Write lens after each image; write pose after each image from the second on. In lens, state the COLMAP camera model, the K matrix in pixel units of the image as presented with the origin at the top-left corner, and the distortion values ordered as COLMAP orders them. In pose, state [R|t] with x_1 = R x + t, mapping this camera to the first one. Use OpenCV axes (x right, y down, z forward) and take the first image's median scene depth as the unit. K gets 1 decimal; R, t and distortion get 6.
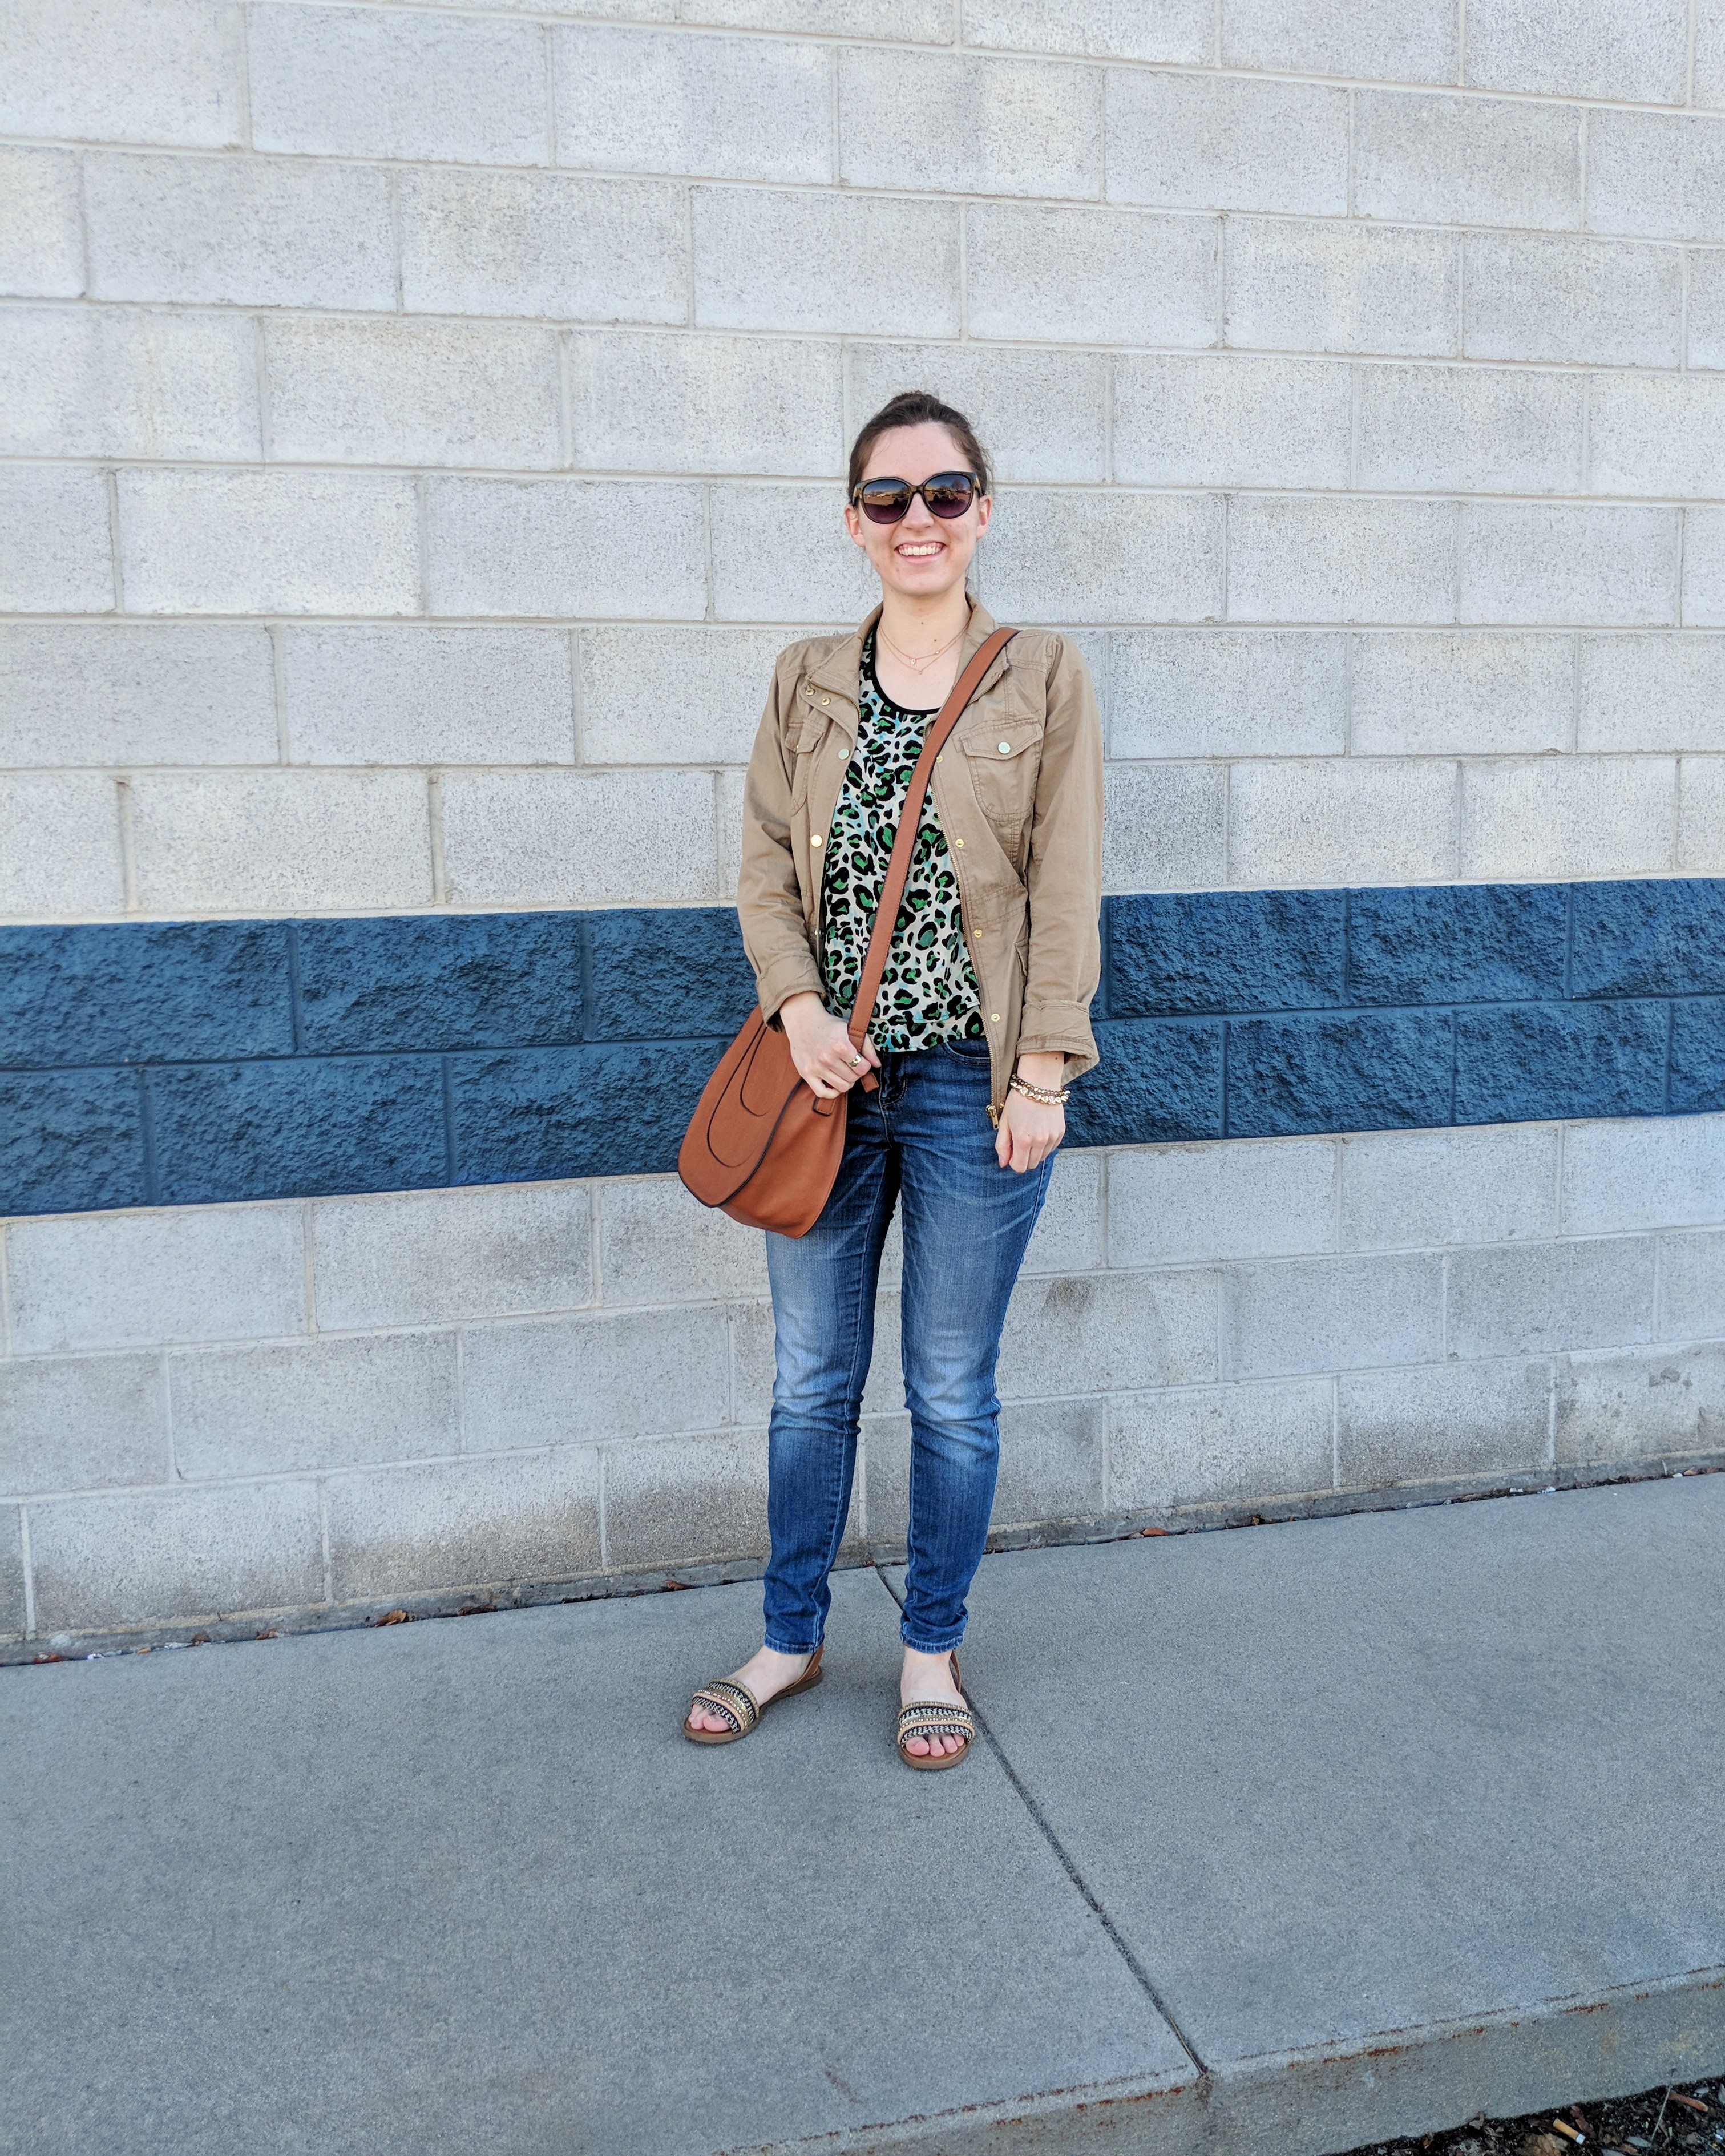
lens RADIAL K [[1924.3, 0, 899.7], [0, 1924.3, 1029.2], [0, 0, 1]] dist [0.104801, -0.231173]
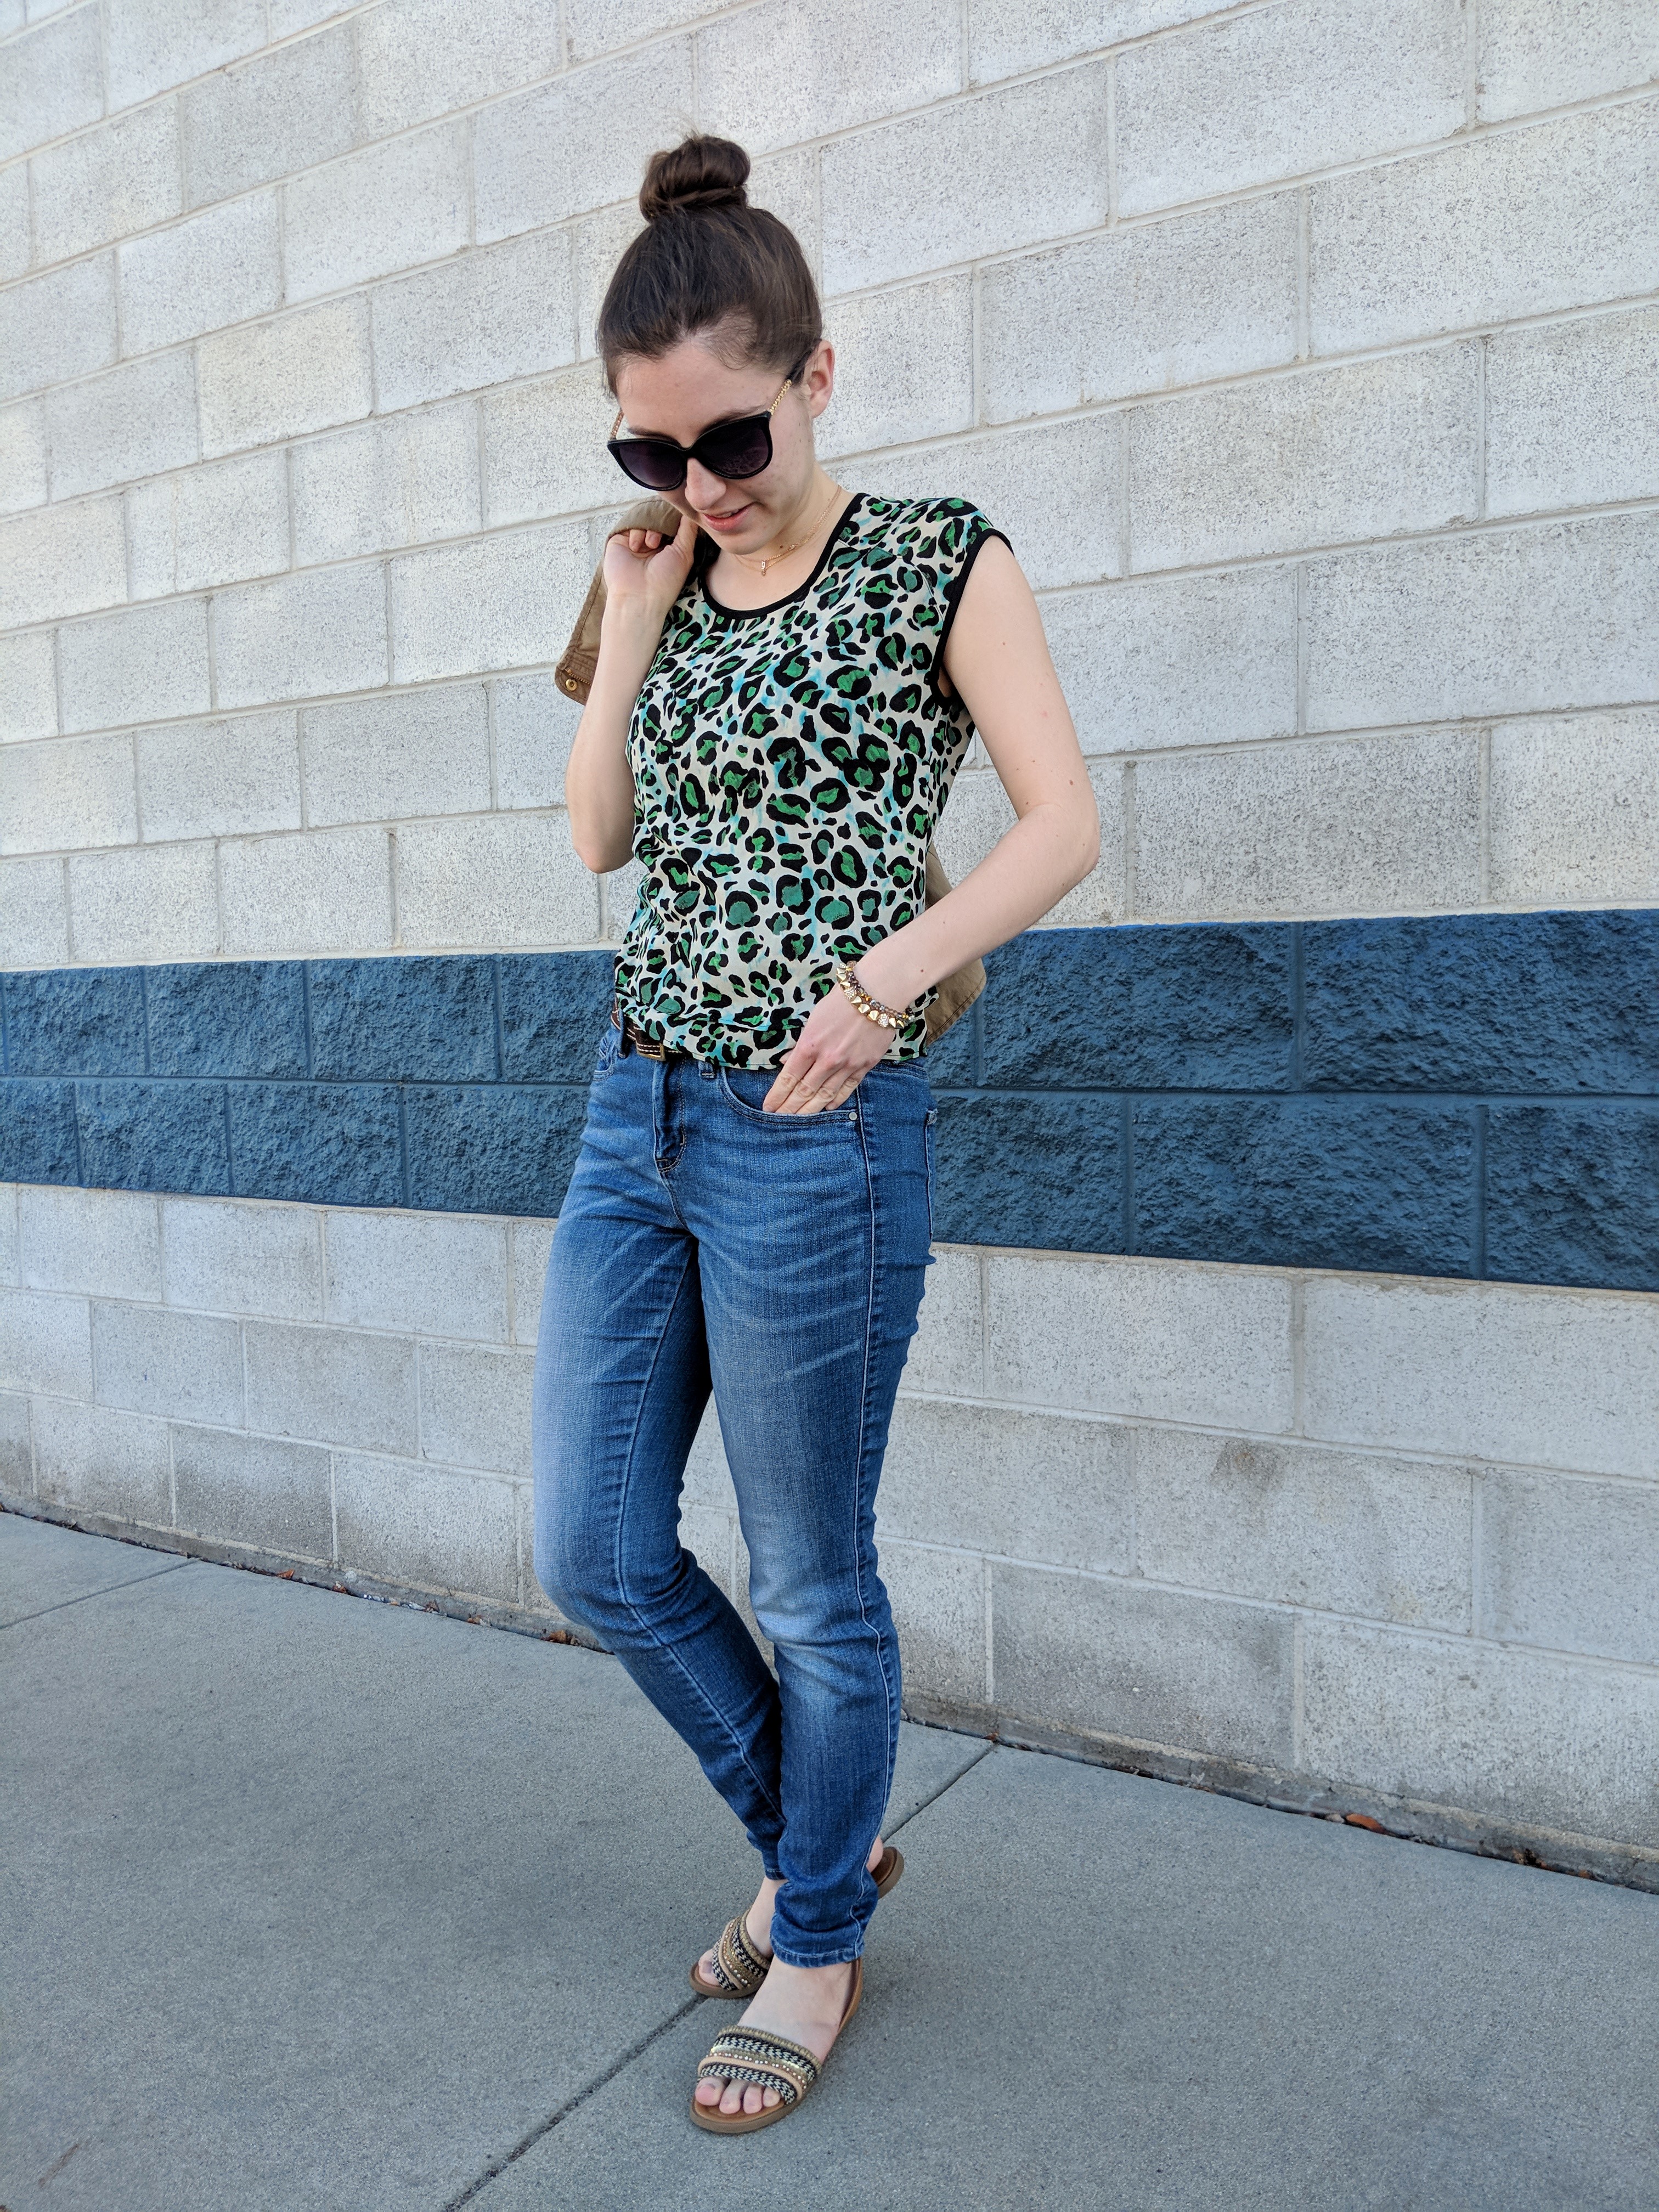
lens RADIAL K [[1849.9, 0, 829.5], [0, 1849.9, 1106.0], [0, 0, 1]] dist [0.080103, -0.173029]
pose [[0.676890, 0.047810, -0.734530, 0.526963], [-0.071410, 0.997447, -0.000883, 0.013849], [0.732612, 0.053051, 0.678576, 0.410162]]
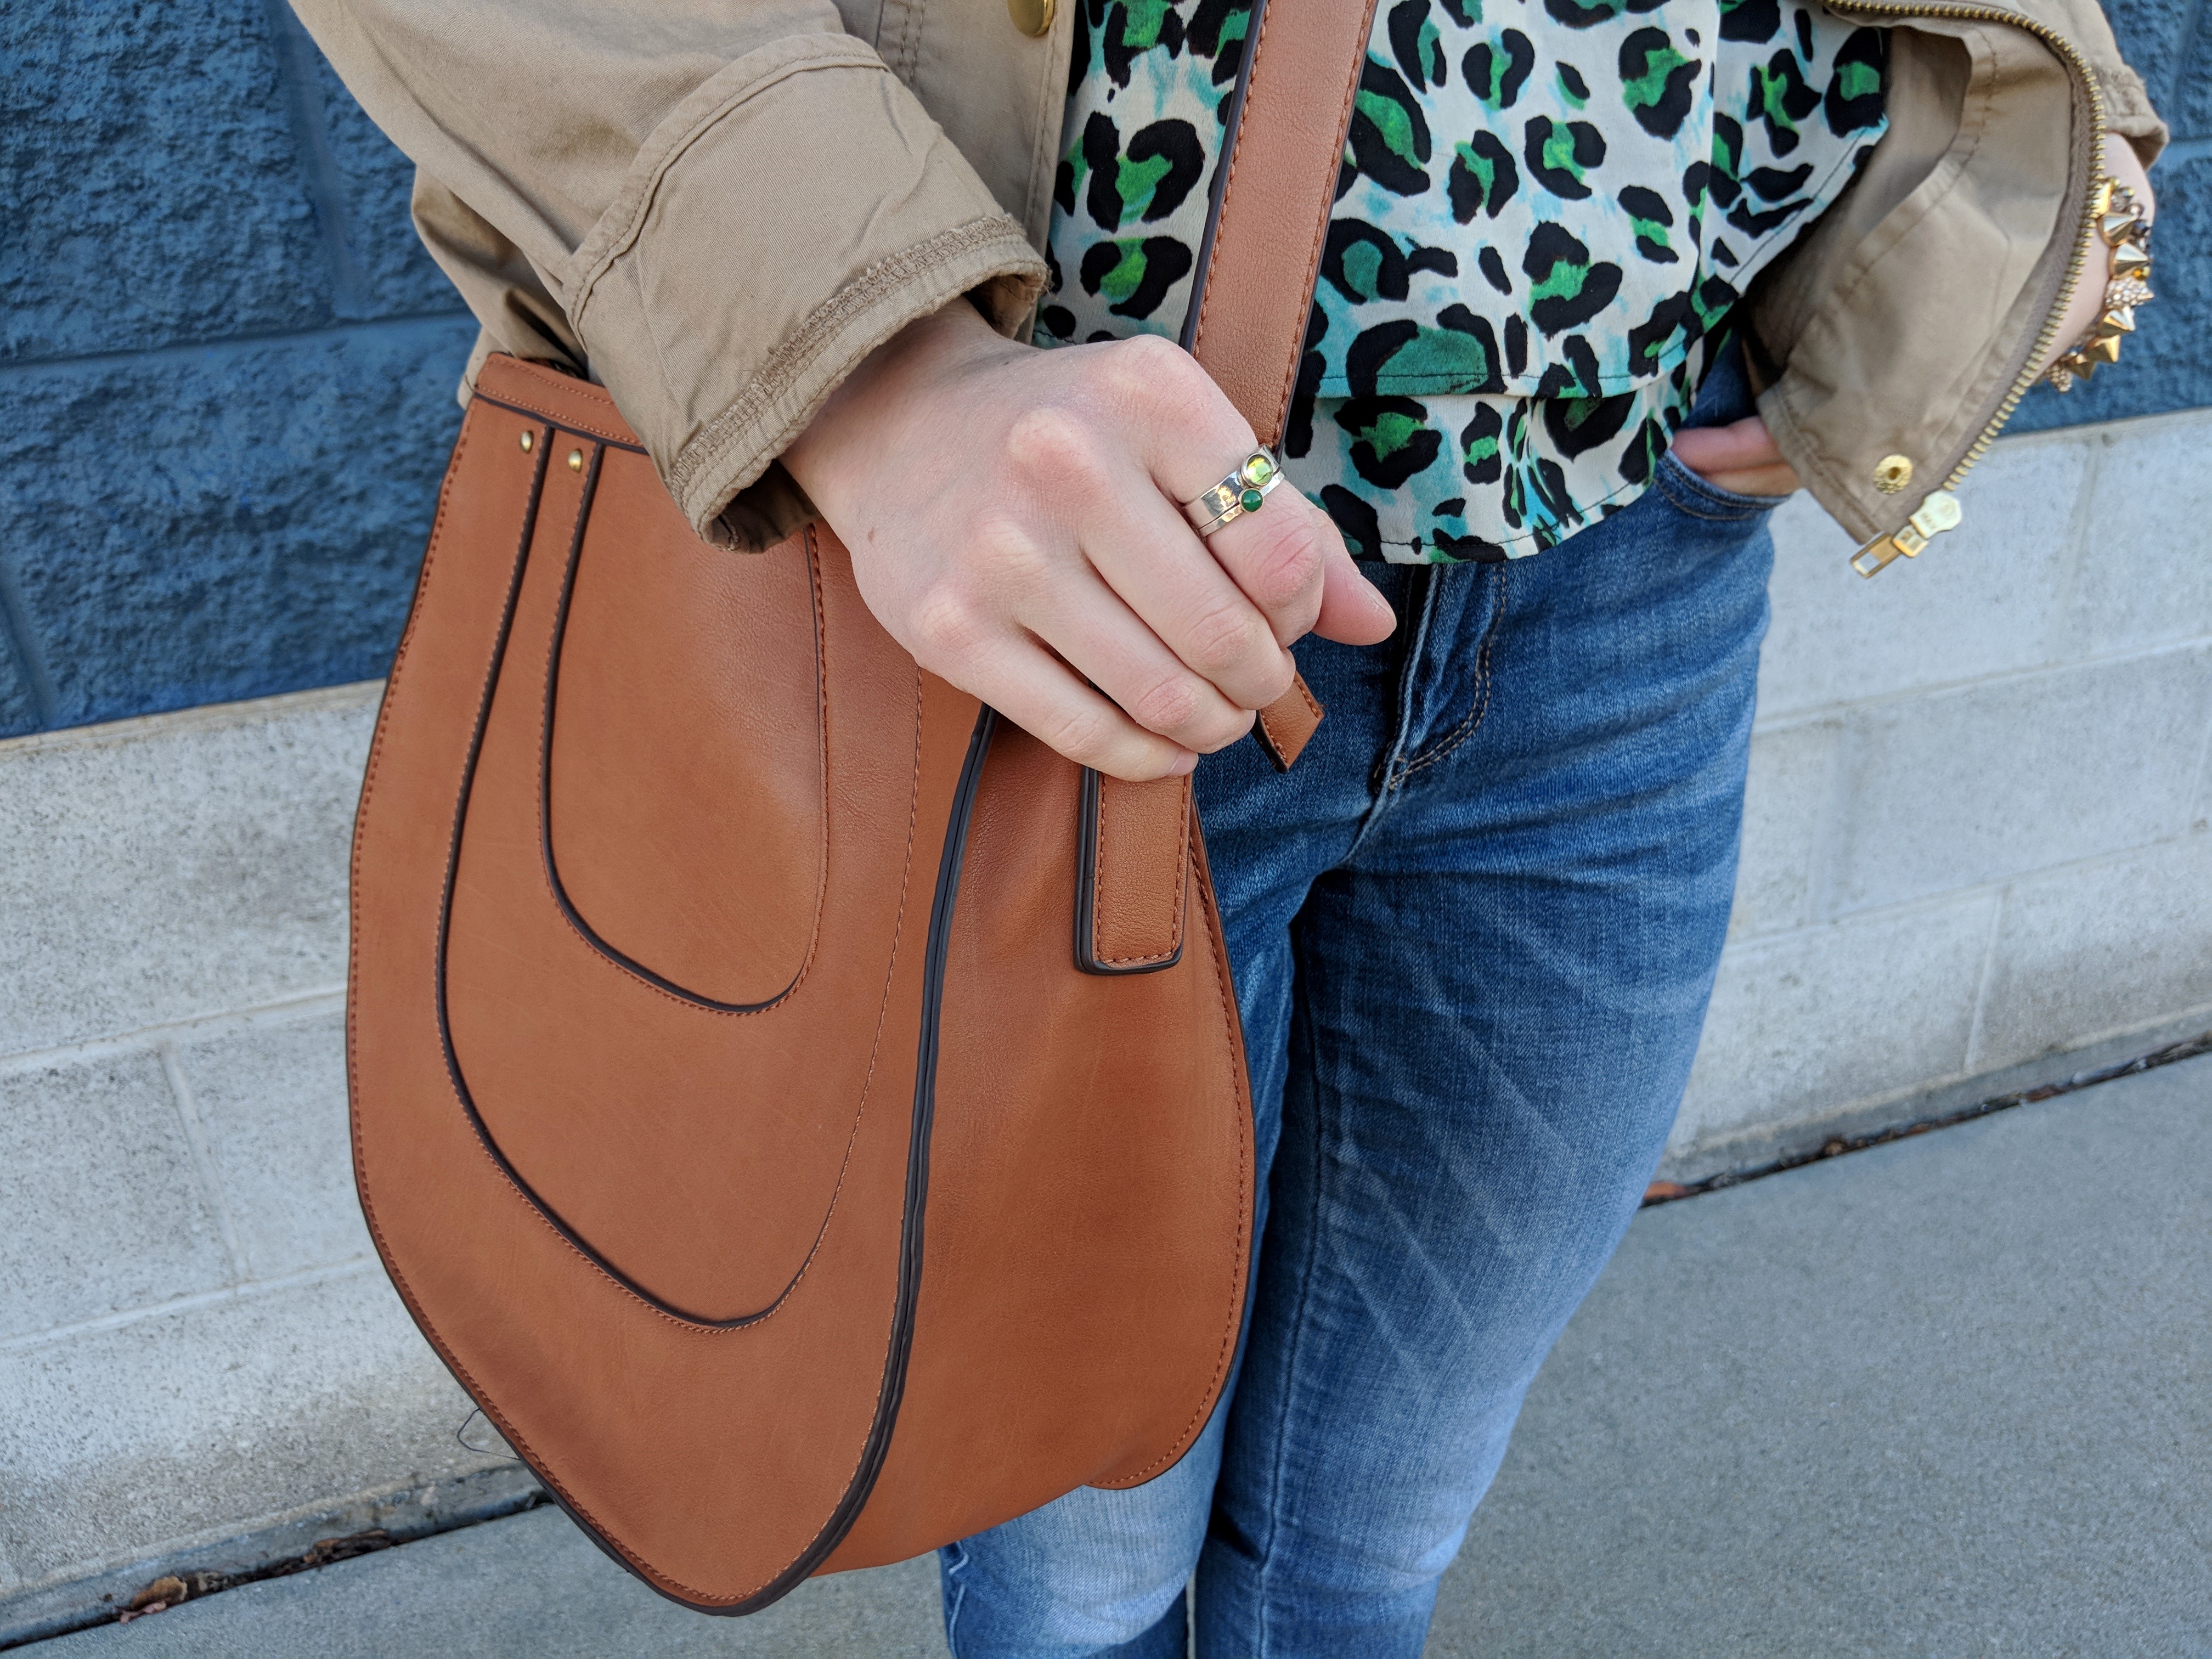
lens RADIAL K [[1743.6, 0, 1092.9], [0, 1743.6, 763.4], [0, 0, 1]] dist [-0.023688, -0.000413]
pose [[0.998465, -0.048399, 0.026938, -0.034746], [0.036903, 0.943914, 0.328123, -0.016341], [-0.041308, -0.326626, 0.944251, 0.640031]]
